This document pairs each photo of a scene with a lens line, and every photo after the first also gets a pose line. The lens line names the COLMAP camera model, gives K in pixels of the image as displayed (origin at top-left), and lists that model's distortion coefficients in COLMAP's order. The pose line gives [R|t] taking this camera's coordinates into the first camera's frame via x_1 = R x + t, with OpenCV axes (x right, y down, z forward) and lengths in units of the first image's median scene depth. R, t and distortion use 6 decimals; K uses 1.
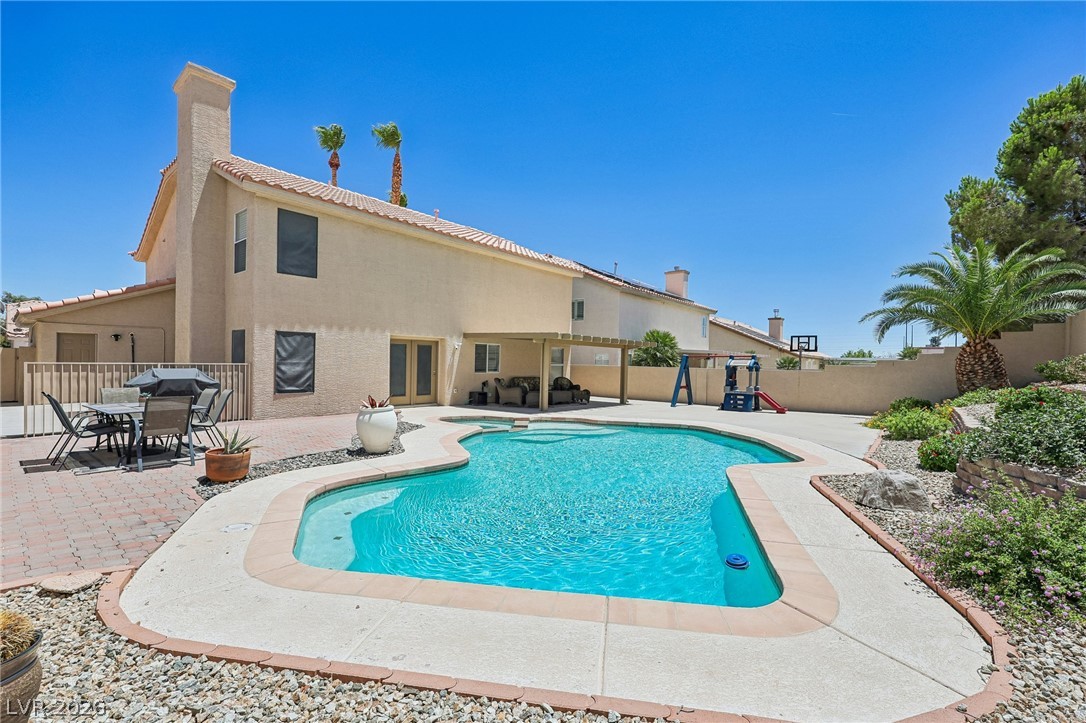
lens RADIAL K [[435.7, 0, 546.6], [0, 435.7, 363.4], [0, 0, 1]] dist [-0.000190, -0.000019]
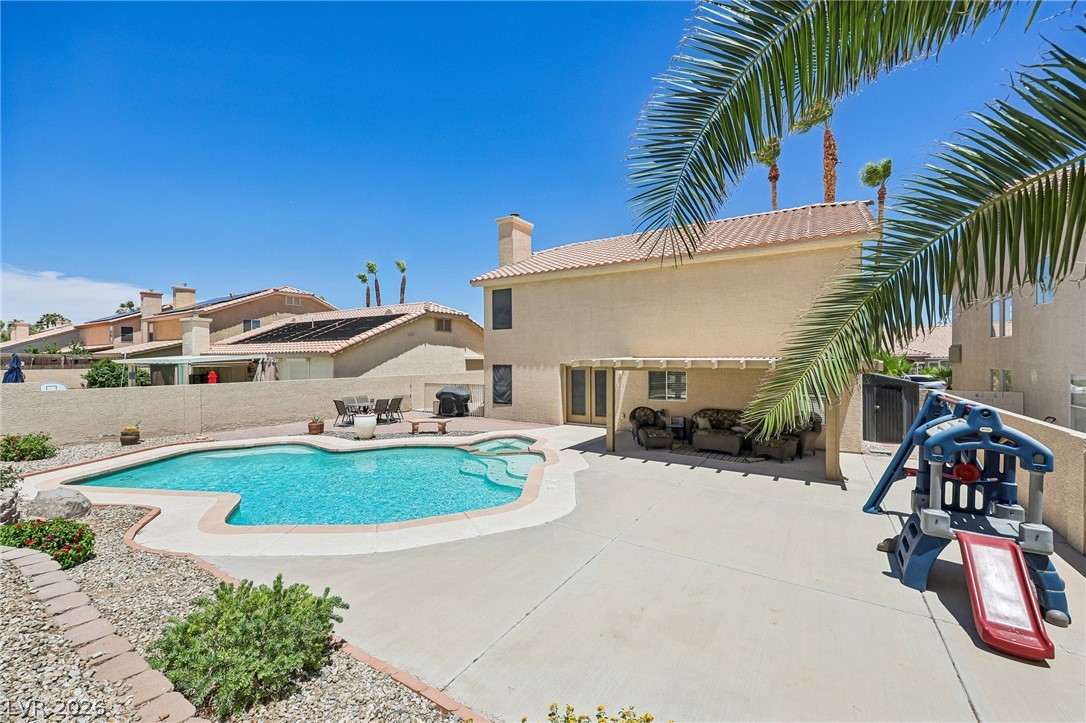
lens RADIAL K [[435.7, 0, 546.7], [0, 435.7, 365.3], [0, 0, 1]] dist [-0.000190, -0.000019]
pose [[0.156577, -0.012246, -0.987590, 0.808201], [-0.008649, 0.999868, -0.013770, -0.041952], [0.987628, 0.010698, 0.156450, 0.741094]]
